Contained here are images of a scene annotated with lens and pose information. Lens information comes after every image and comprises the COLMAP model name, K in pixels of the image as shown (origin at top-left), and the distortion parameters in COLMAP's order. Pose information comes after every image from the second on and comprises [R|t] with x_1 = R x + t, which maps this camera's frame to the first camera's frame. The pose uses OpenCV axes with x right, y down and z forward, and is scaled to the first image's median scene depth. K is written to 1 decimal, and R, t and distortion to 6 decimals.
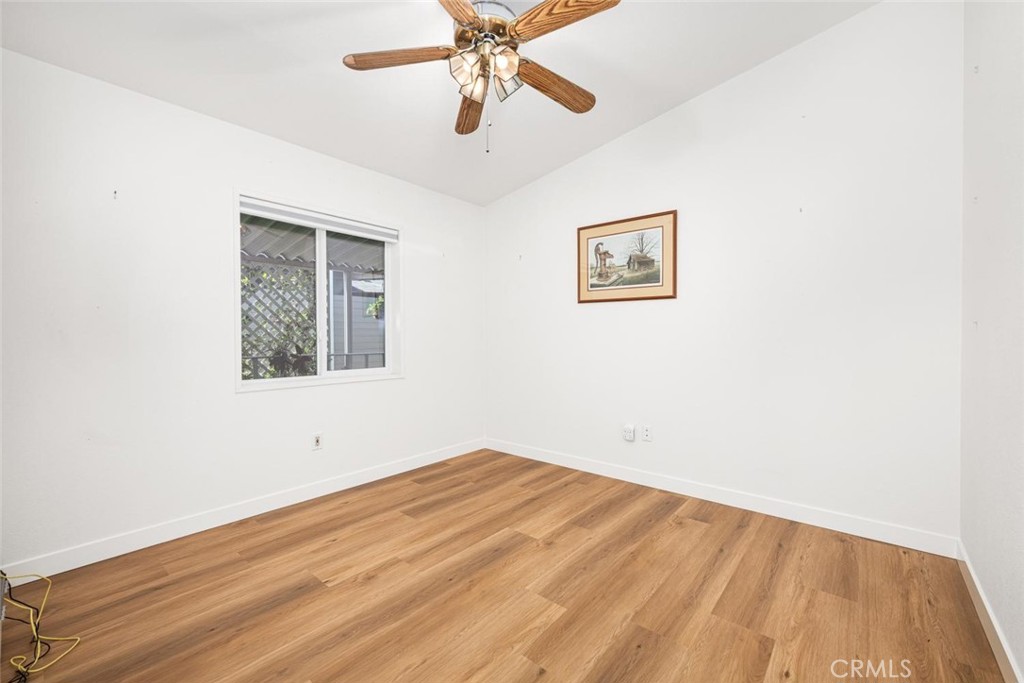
lens RADIAL K [[418.1, 0, 509.4], [0, 418.1, 346.1], [0, 0, 1]] dist [-0.000532, -0.000095]
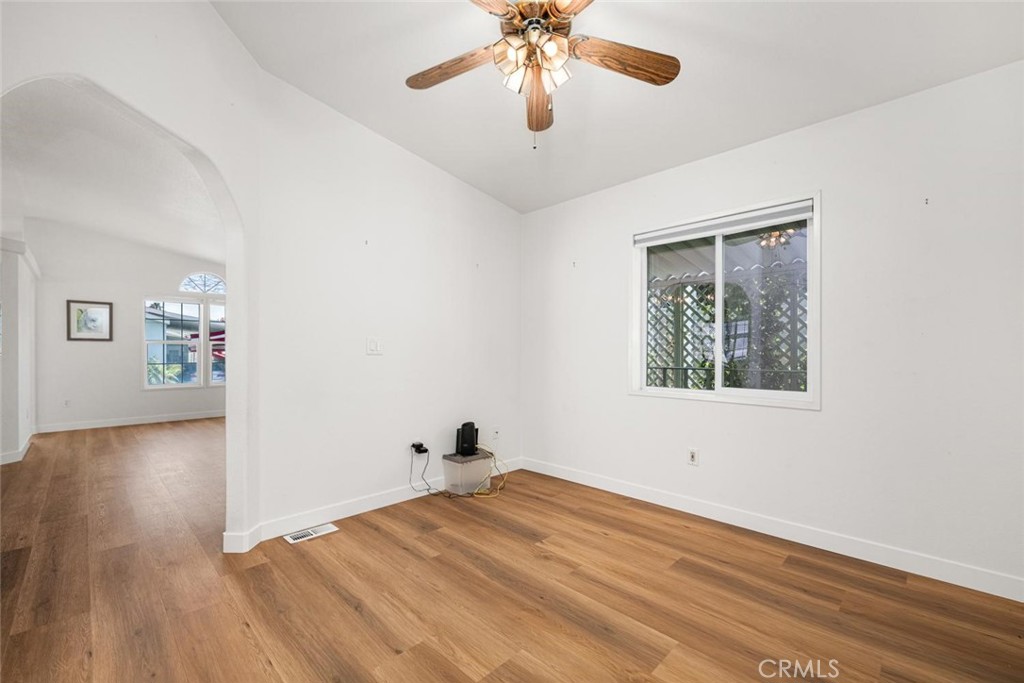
lens RADIAL K [[418.1, 0, 509.4], [0, 418.1, 346.1], [0, 0, 1]] dist [-0.000532, -0.000095]
pose [[-0.069037, -0.006973, -0.997590, 0.658565], [-0.021061, 0.999763, -0.005531, -0.019017], [0.997392, 0.020628, -0.069167, 0.761343]]
